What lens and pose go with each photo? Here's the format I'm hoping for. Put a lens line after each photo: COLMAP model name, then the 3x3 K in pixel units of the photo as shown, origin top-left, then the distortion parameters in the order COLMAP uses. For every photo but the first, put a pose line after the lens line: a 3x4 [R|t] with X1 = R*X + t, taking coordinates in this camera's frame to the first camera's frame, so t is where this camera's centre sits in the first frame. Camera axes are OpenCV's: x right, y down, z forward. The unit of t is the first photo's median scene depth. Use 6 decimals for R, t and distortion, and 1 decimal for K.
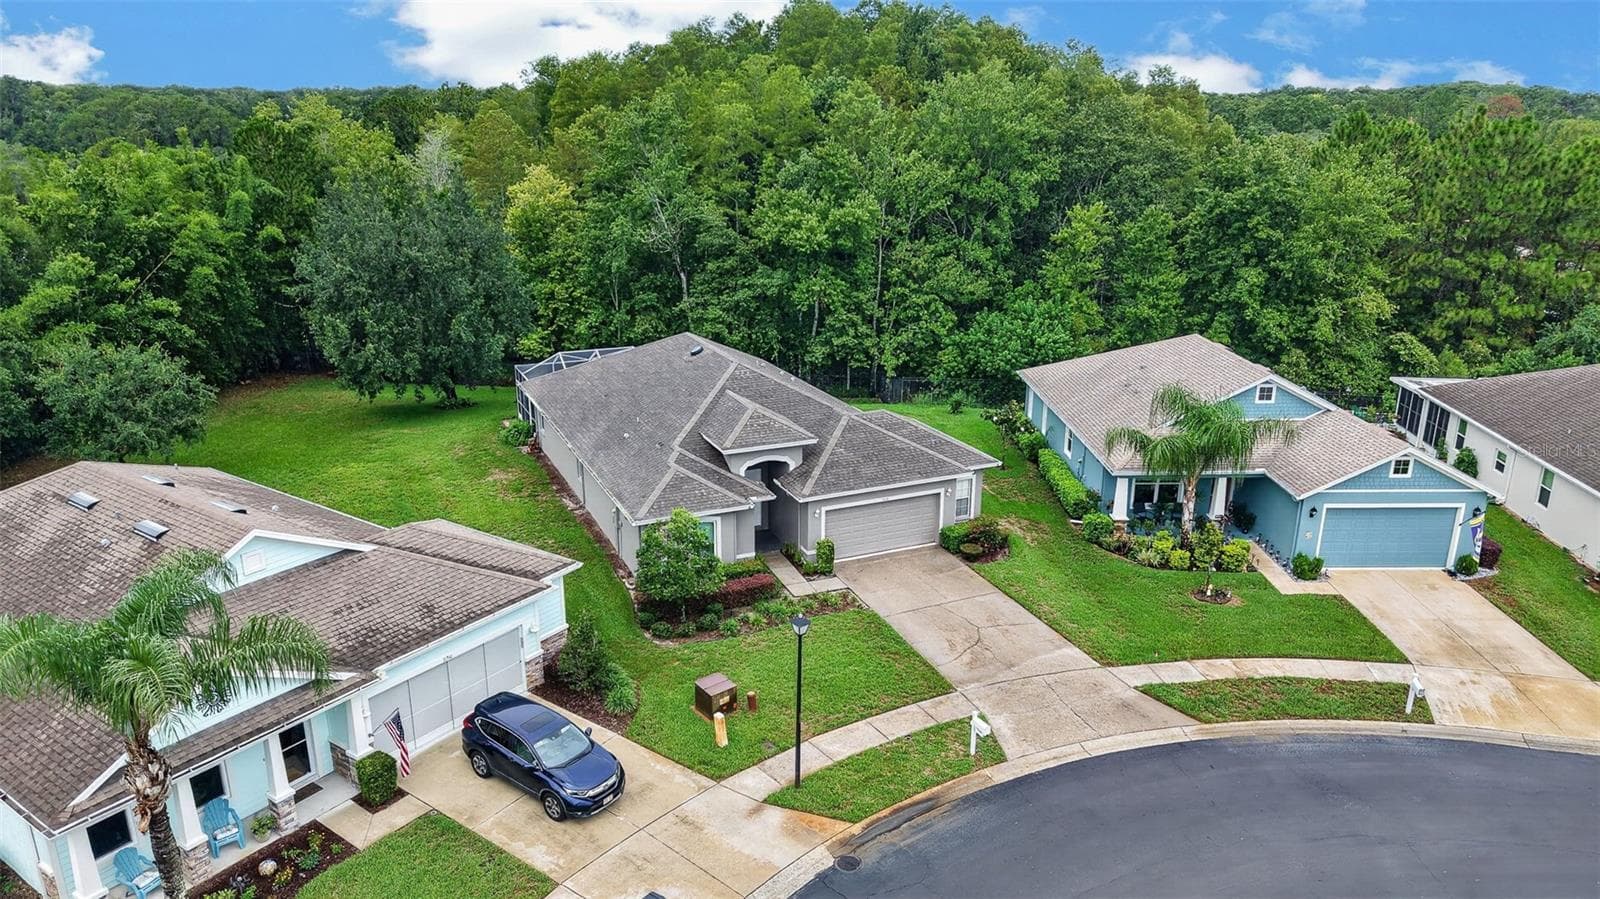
lens RADIAL K [[1076.0, 0, 794.5], [0, 1076.0, 453.1], [0, 0, 1]] dist [0.023700, -0.027524]
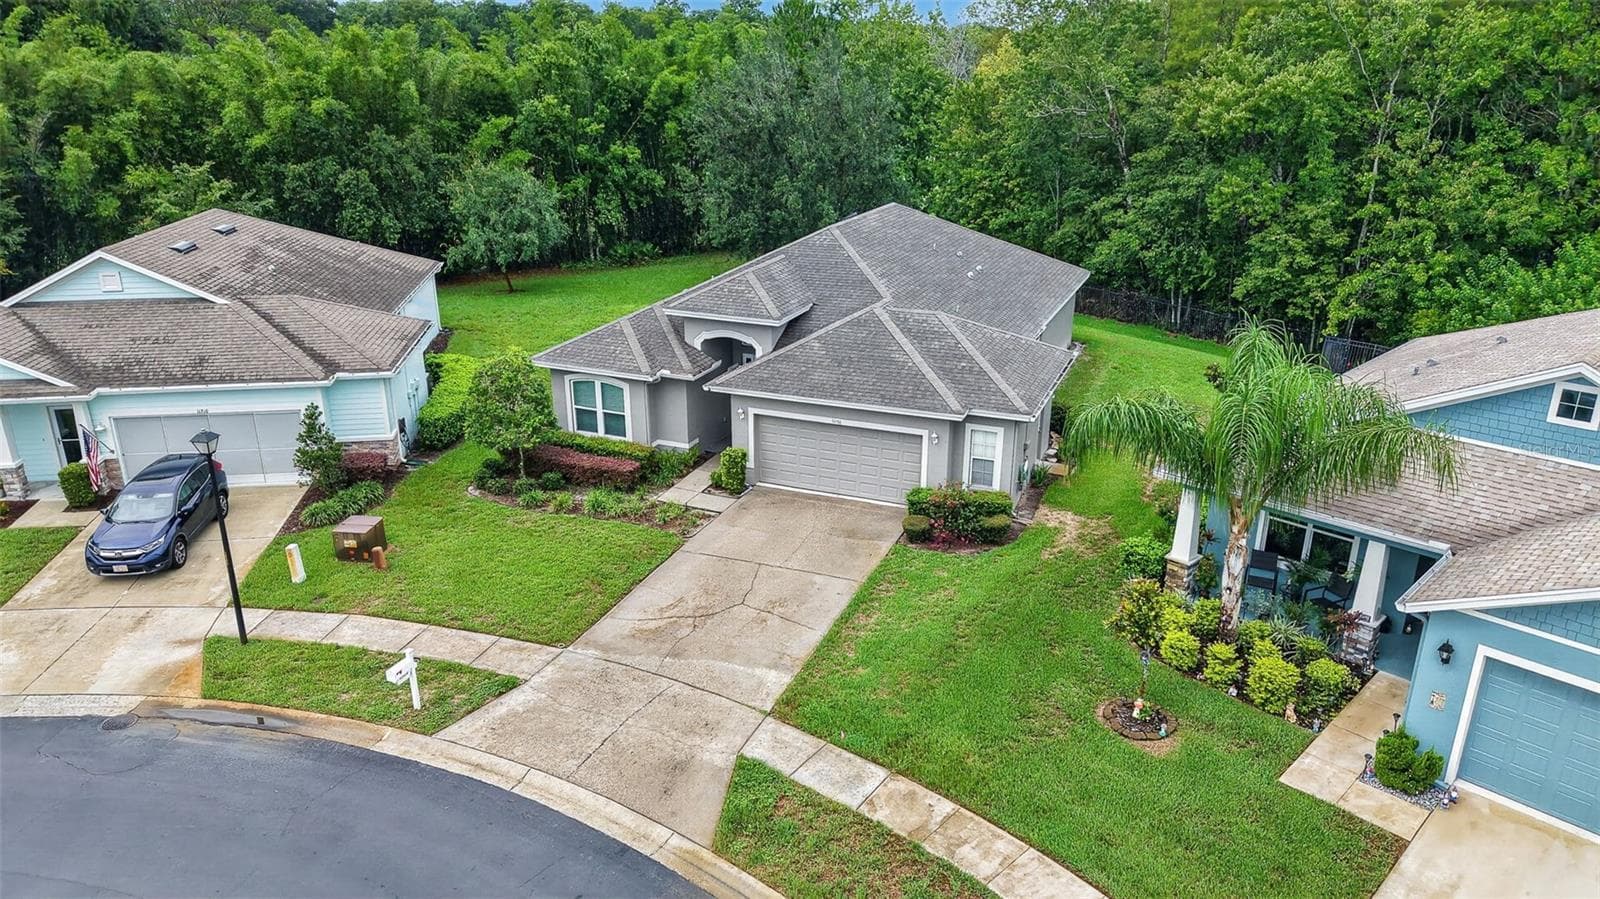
lens RADIAL K [[1076.0, 0, 794.5], [0, 1076.0, 453.1], [0, 0, 1]] dist [0.023700, -0.027524]
pose [[0.682476, 0.247139, -0.687858, 0.572425], [-0.217897, 0.967103, 0.131277, -0.025205], [0.697673, 0.060289, 0.713875, 0.473205]]
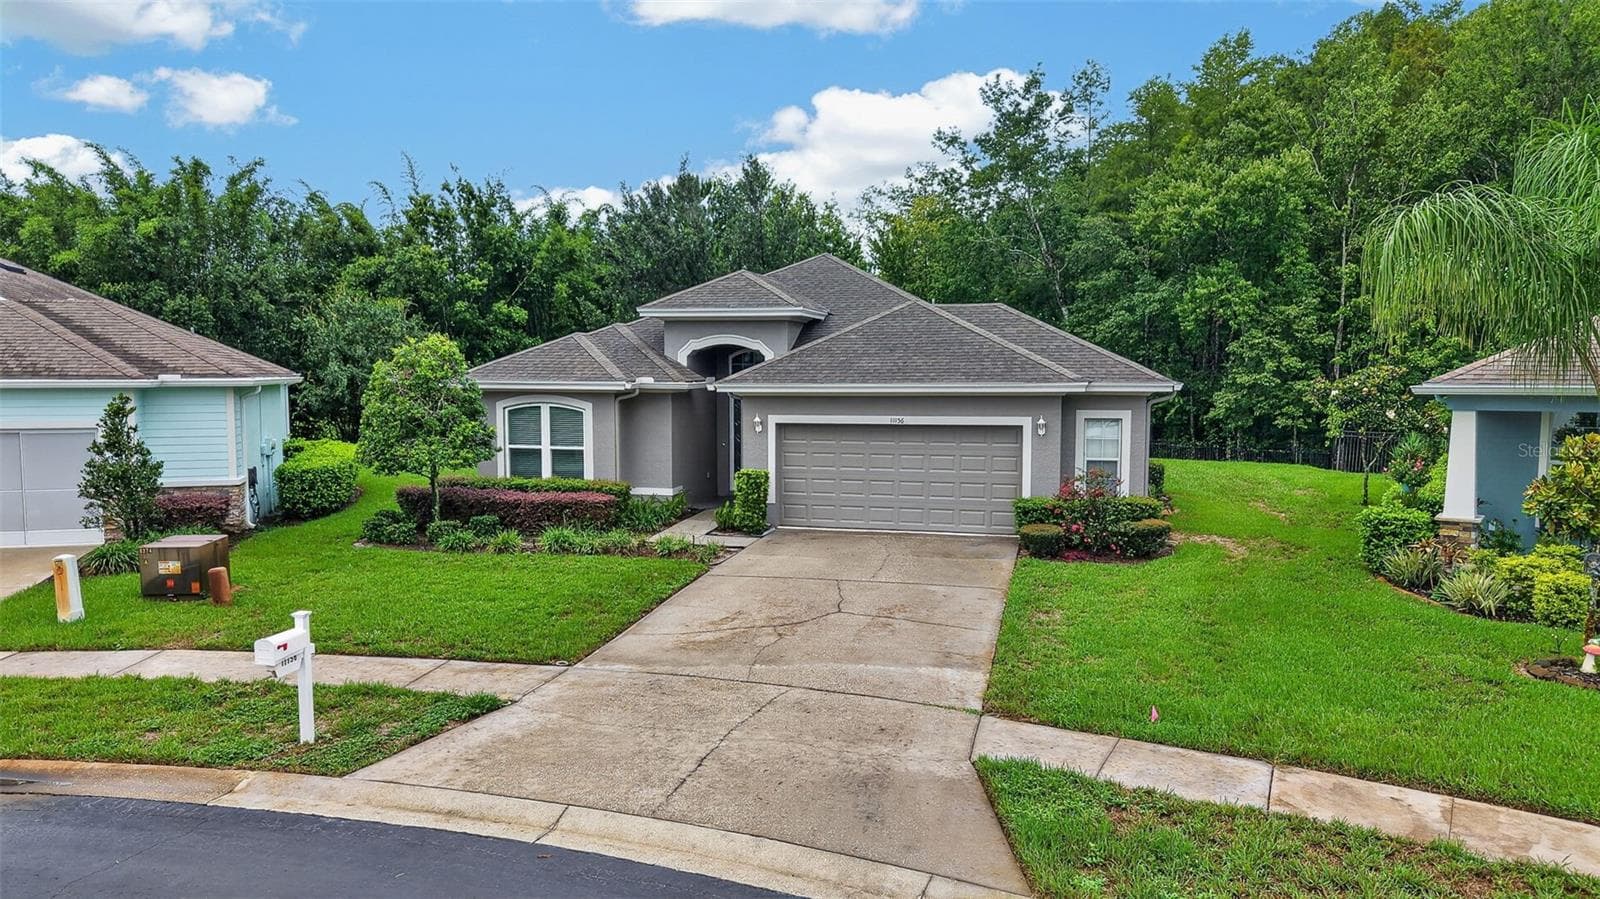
lens RADIAL K [[1076.0, 0, 794.5], [0, 1076.0, 453.1], [0, 0, 1]] dist [0.023700, -0.027524]
pose [[0.788411, 0.046630, -0.613378, 0.372340], [-0.183532, 0.969540, -0.162198, 0.154969], [0.587131, 0.240453, 0.772955, 0.574627]]
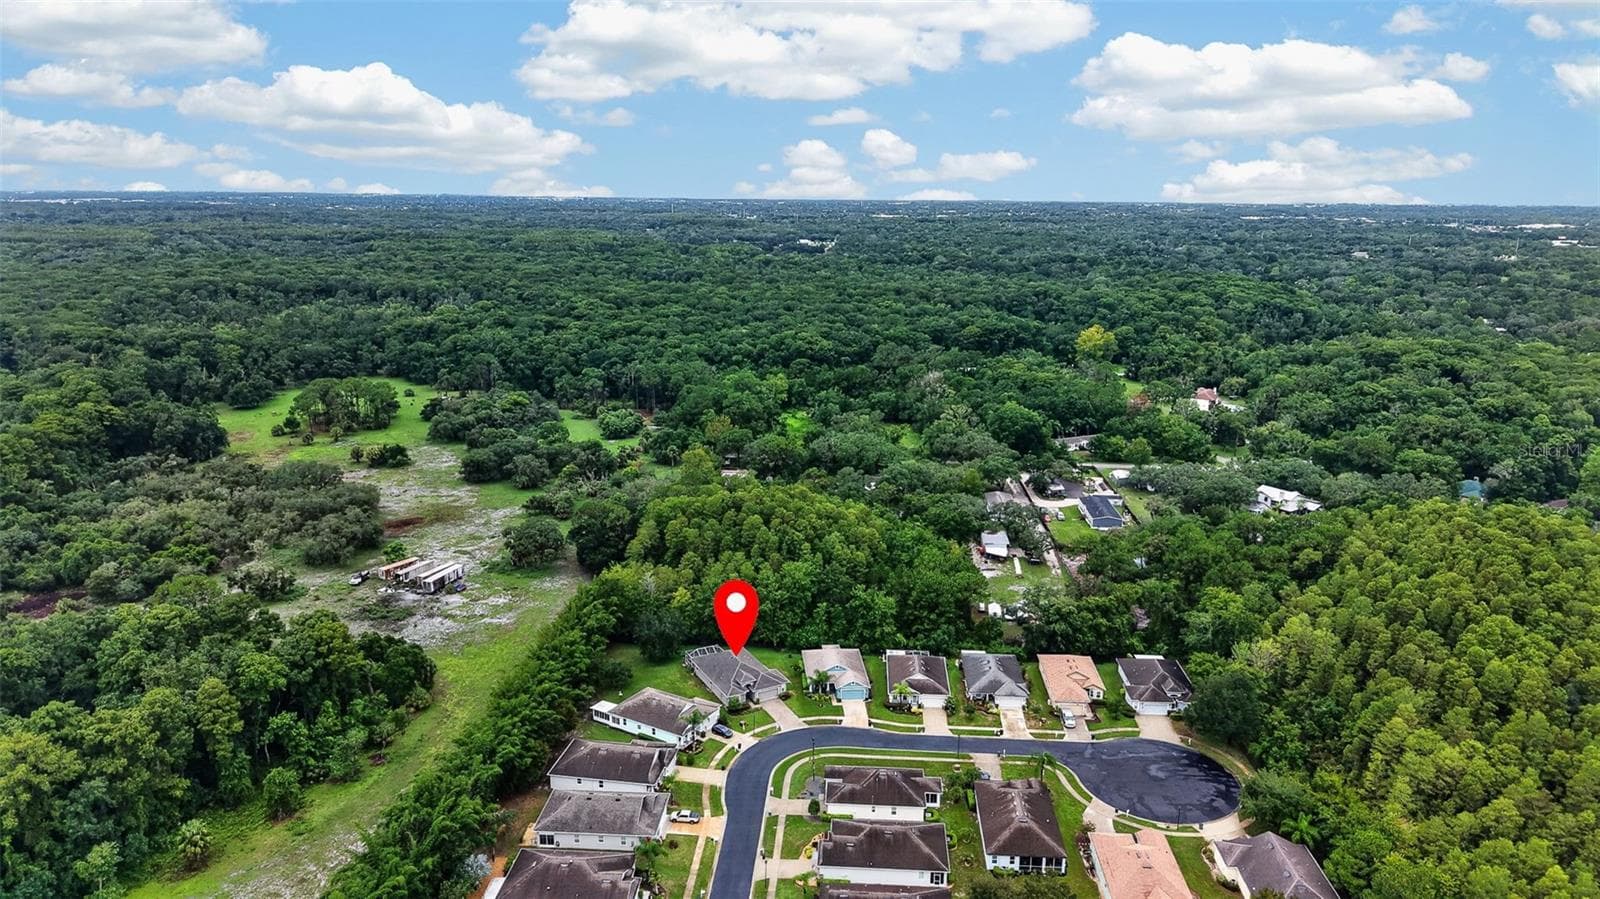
lens RADIAL K [[1076.0, 0, 794.5], [0, 1076.0, 453.1], [0, 0, 1]] dist [0.023700, -0.027524]
pose [[0.998301, -0.014538, 0.056422, -0.081678], [0.017929, 0.998034, -0.060056, -0.882292], [-0.055438, 0.060965, 0.996599, -4.878184]]
